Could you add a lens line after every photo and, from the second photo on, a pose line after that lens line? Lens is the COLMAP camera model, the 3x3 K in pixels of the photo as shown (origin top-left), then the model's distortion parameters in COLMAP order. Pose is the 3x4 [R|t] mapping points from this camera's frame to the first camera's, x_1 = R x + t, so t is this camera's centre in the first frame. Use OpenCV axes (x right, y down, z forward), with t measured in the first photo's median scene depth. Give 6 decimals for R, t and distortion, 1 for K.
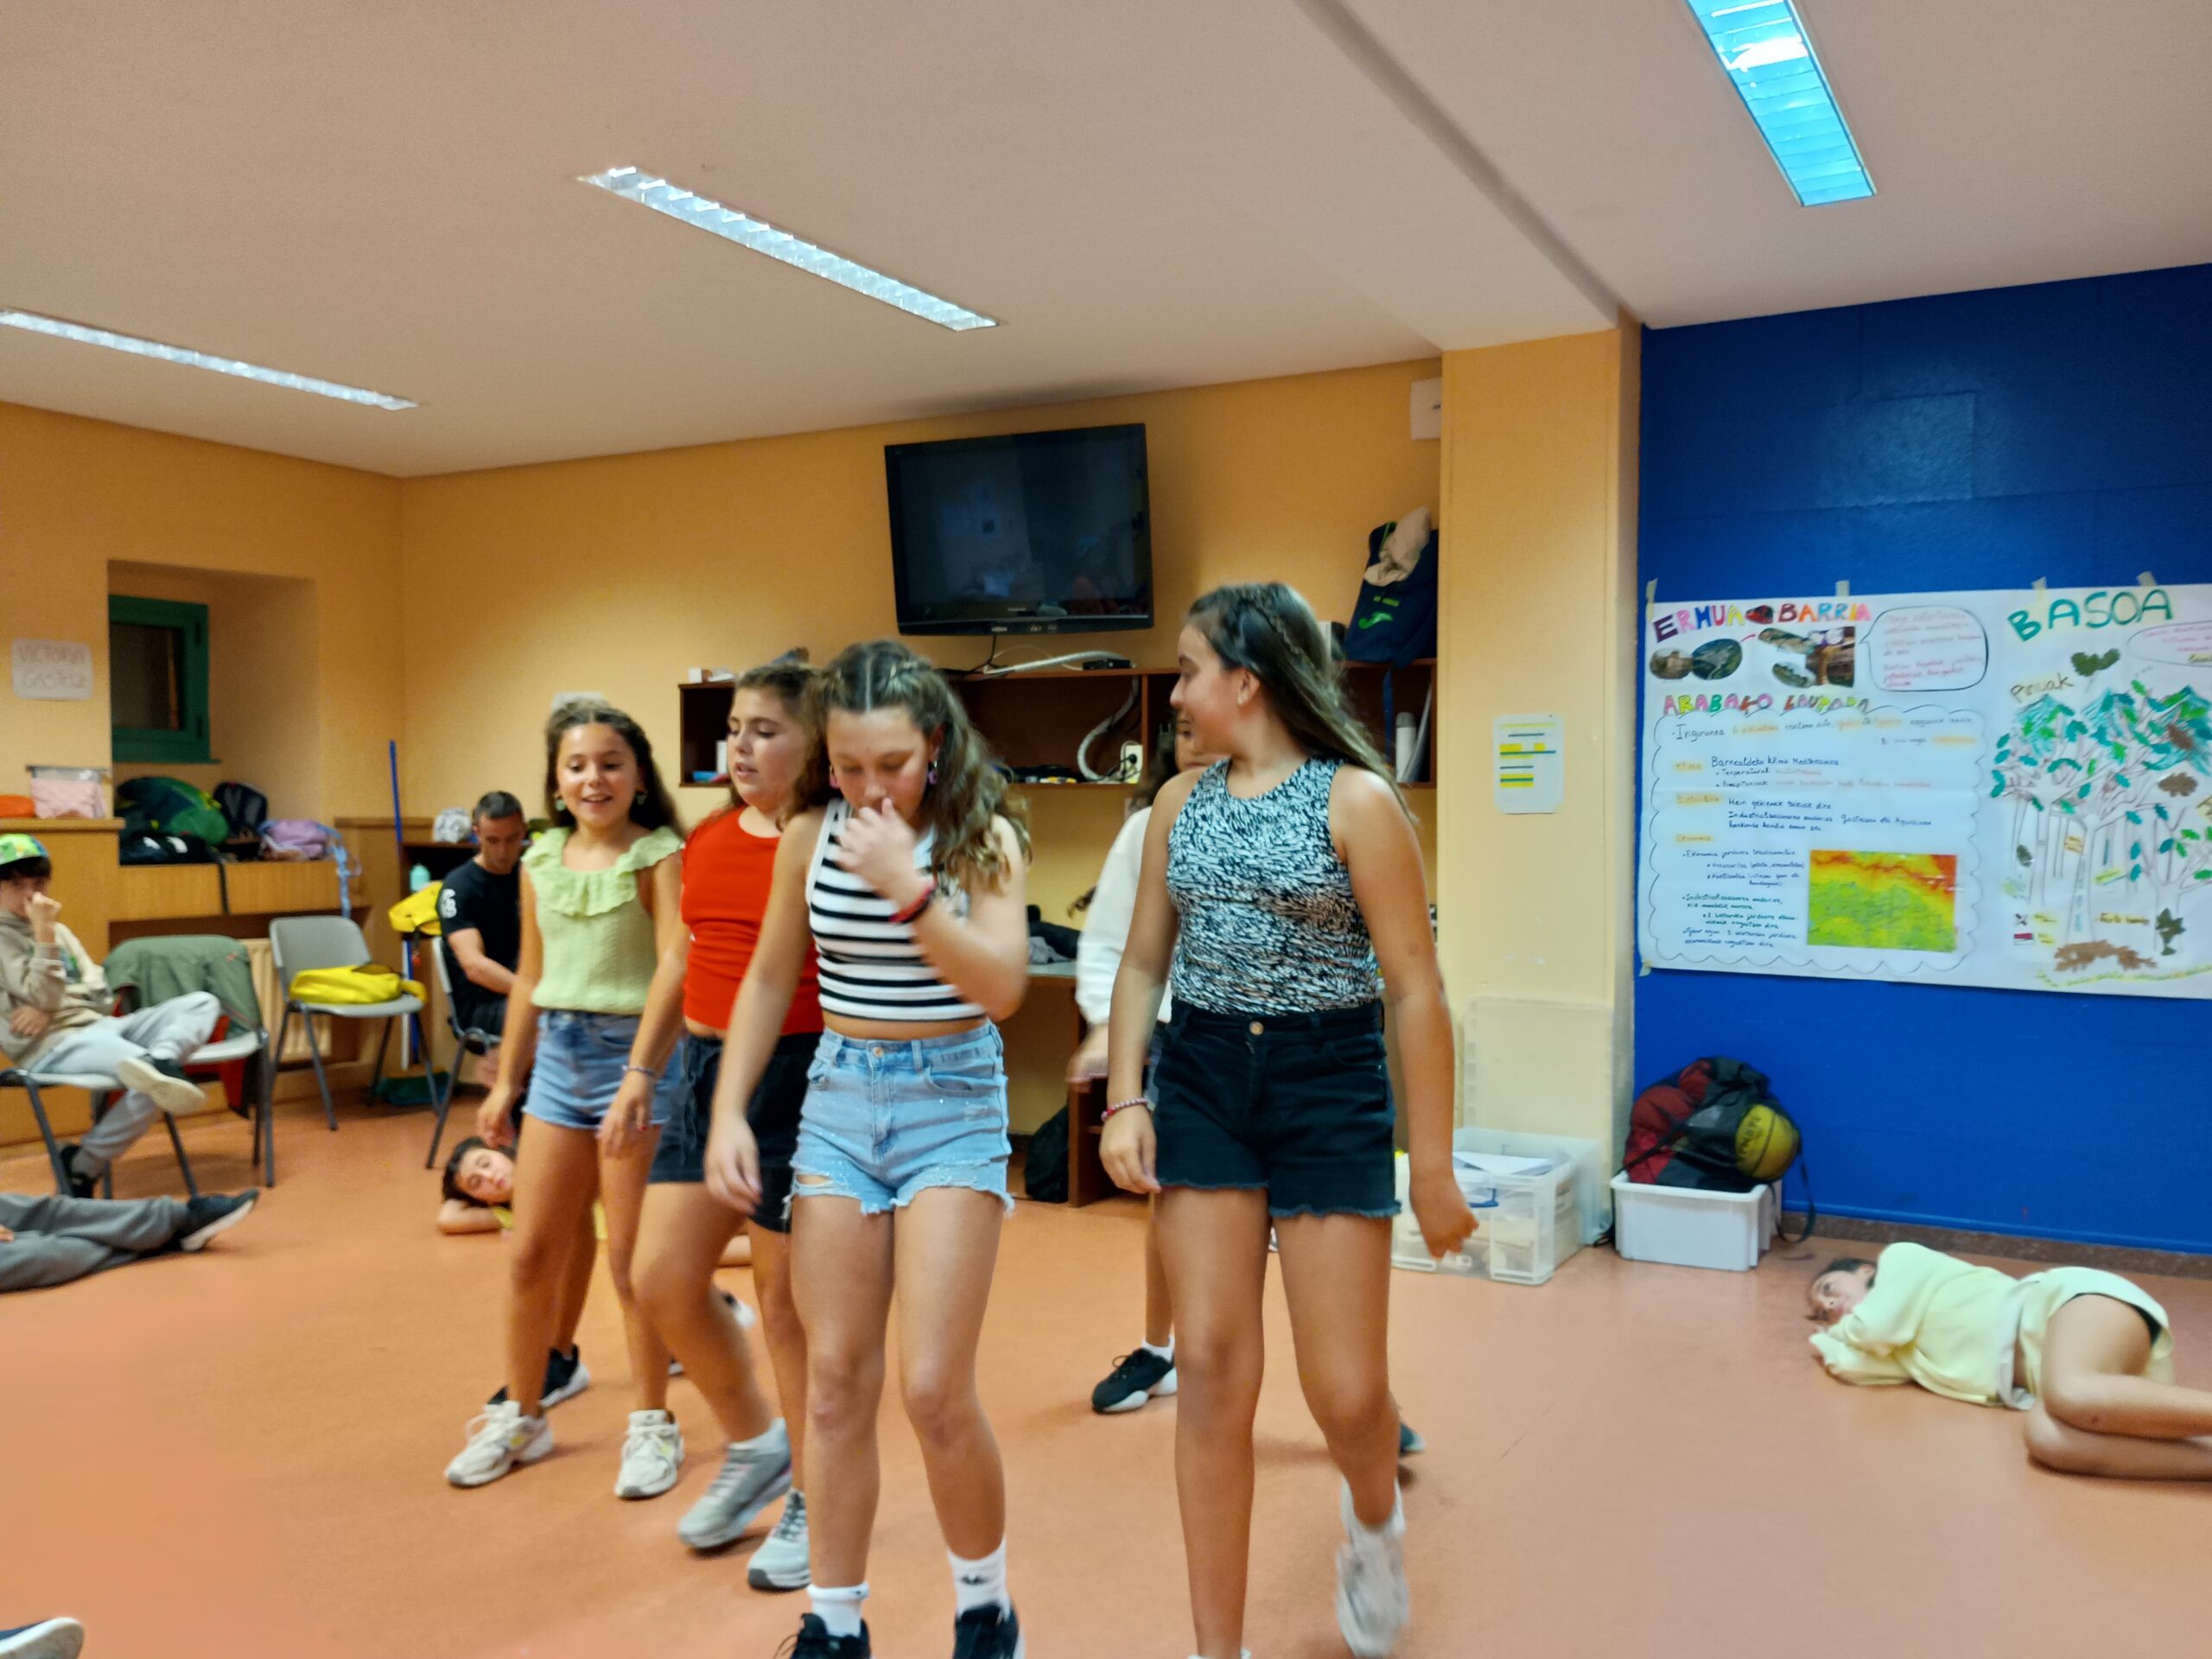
lens RADIAL K [[1812.8, 0, 1090.9], [0, 1812.8, 859.3], [0, 0, 1]] dist [0.062167, -0.064980]
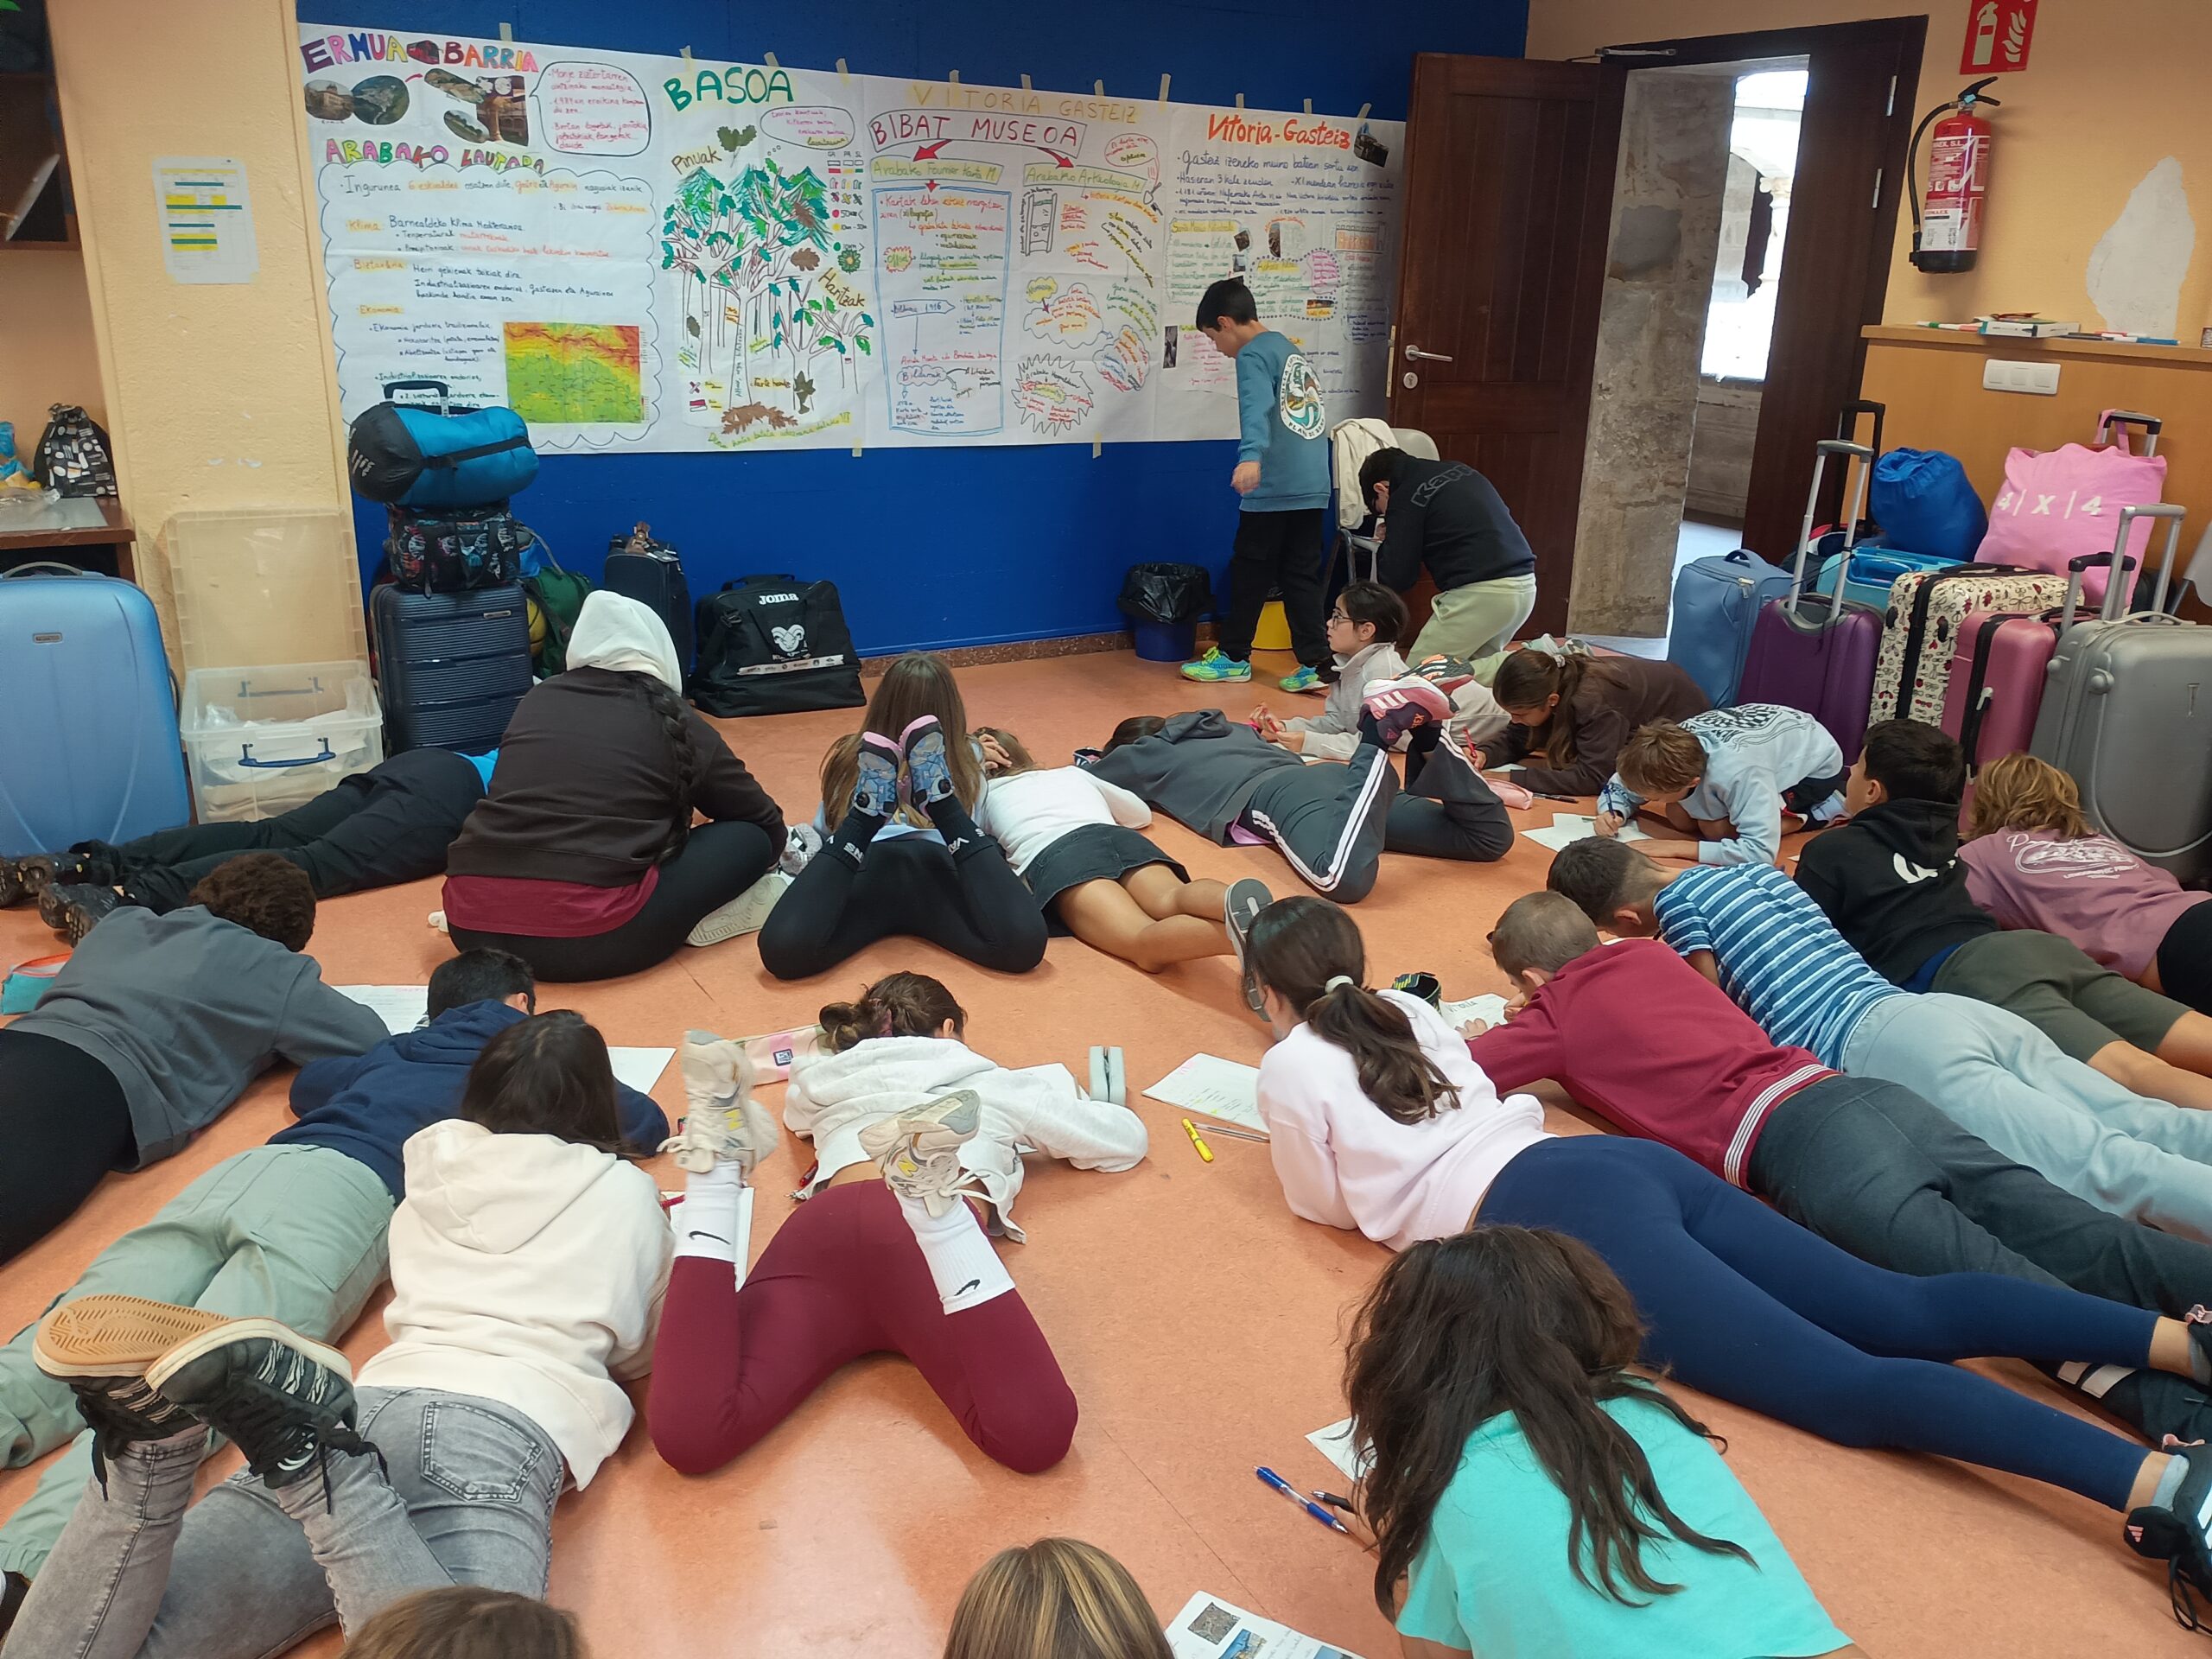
lens RADIAL K [[1786.4, 0, 1106.0], [0, 1786.4, 829.5], [0, 0, 1]] dist [0.075515, -0.095740]
pose [[0.520241, -0.262058, 0.812819, -0.287230], [0.000878, 0.951920, 0.306344, -0.041851], [-0.854019, -0.158660, 0.495458, 0.206759]]
